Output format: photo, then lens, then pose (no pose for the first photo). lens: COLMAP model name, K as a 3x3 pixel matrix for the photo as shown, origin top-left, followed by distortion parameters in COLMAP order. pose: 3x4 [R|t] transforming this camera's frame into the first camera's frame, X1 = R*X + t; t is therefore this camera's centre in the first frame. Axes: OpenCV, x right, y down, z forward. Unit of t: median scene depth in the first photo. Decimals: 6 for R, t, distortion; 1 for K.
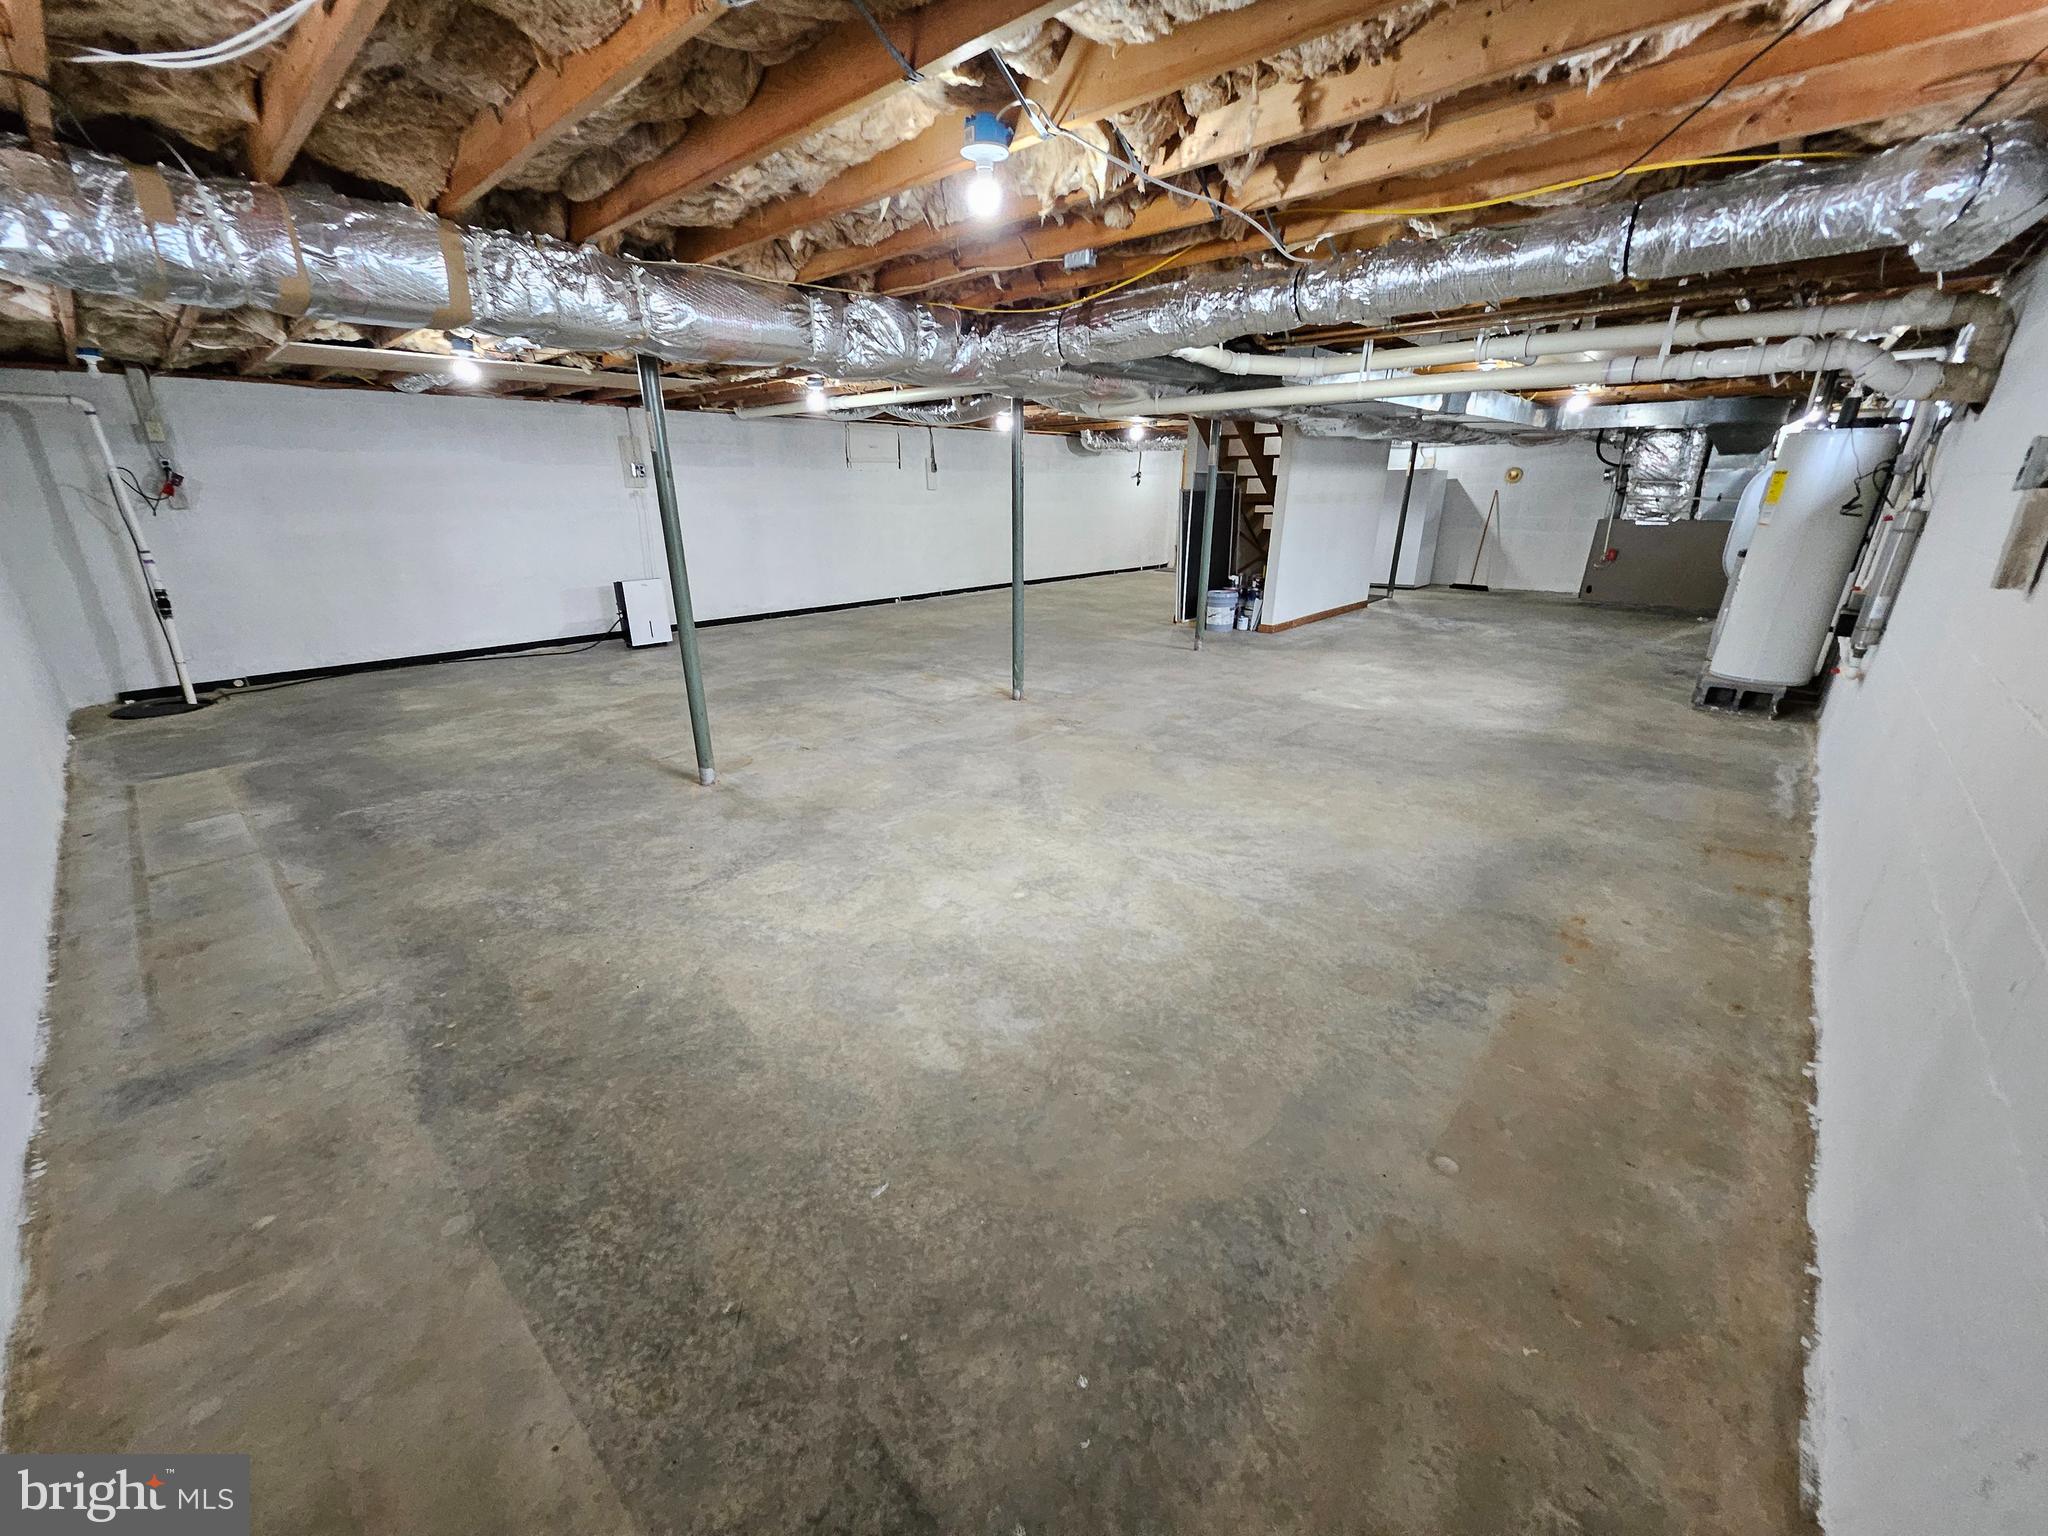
lens RADIAL K [[803.4, 0, 1000.4], [0, 803.4, 793.8], [0, 0, 1]] dist [0.001278, -0.000155]
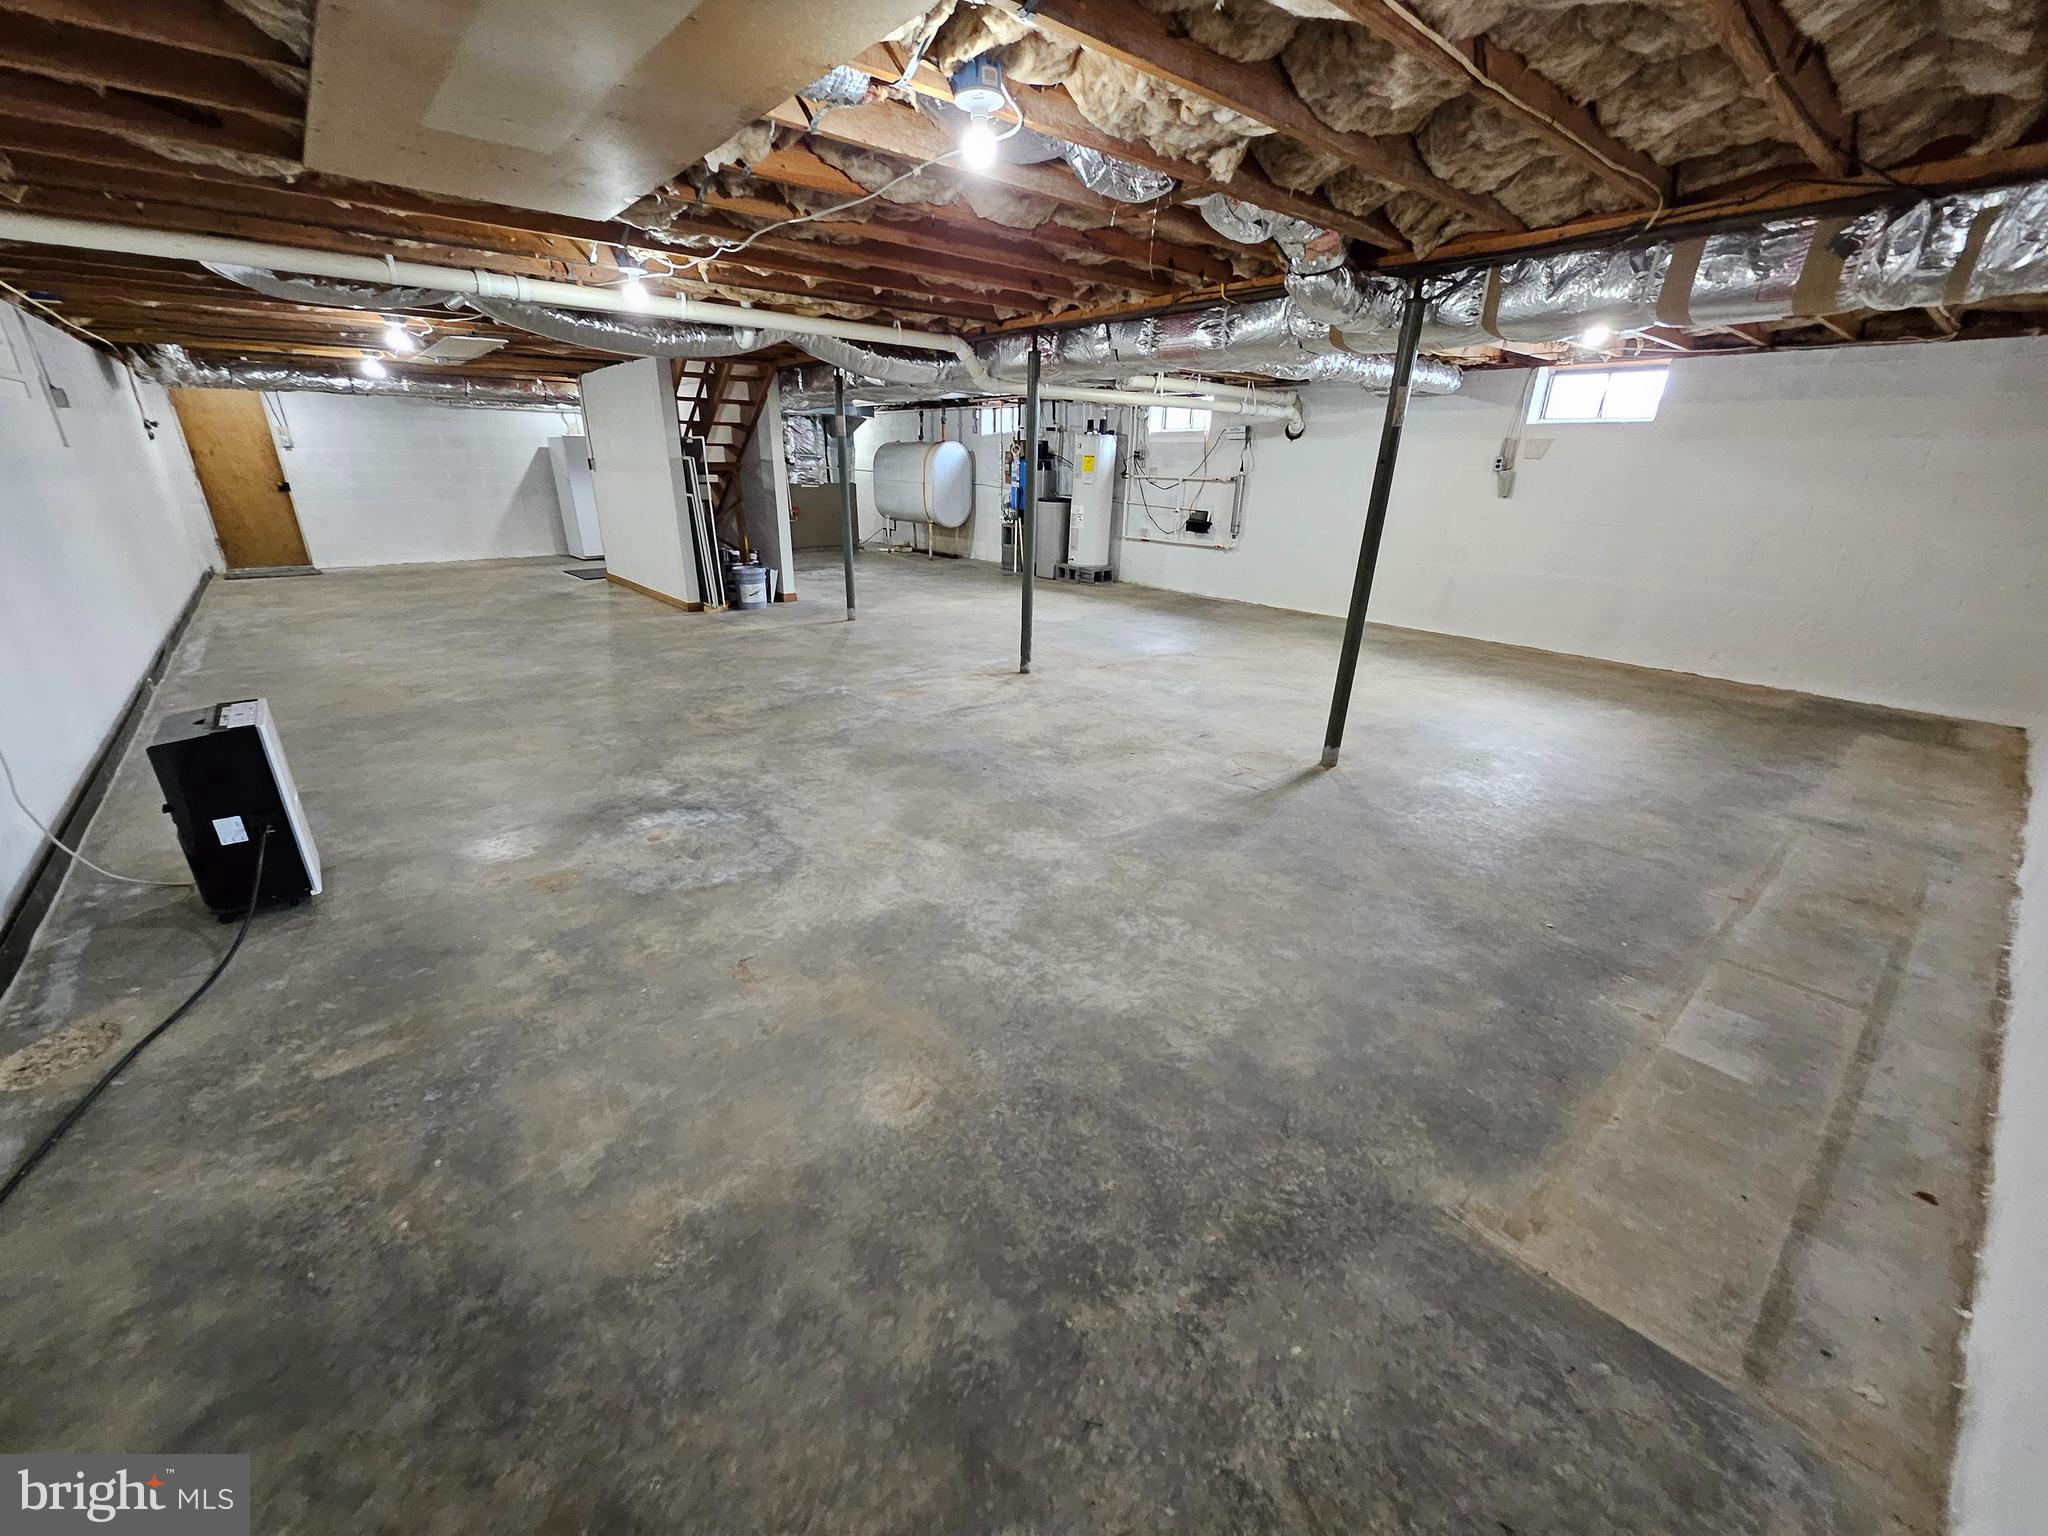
lens RADIAL K [[794.9, 0, 990.0], [0, 794.9, 808.9], [0, 0, 1]] dist [-0.000202, 0.002419]
pose [[0.132456, -0.391032, 0.910796, -1.294423], [0.337074, 0.881897, 0.329605, -0.416563], [-0.932114, 0.263348, 0.248620, 1.117568]]
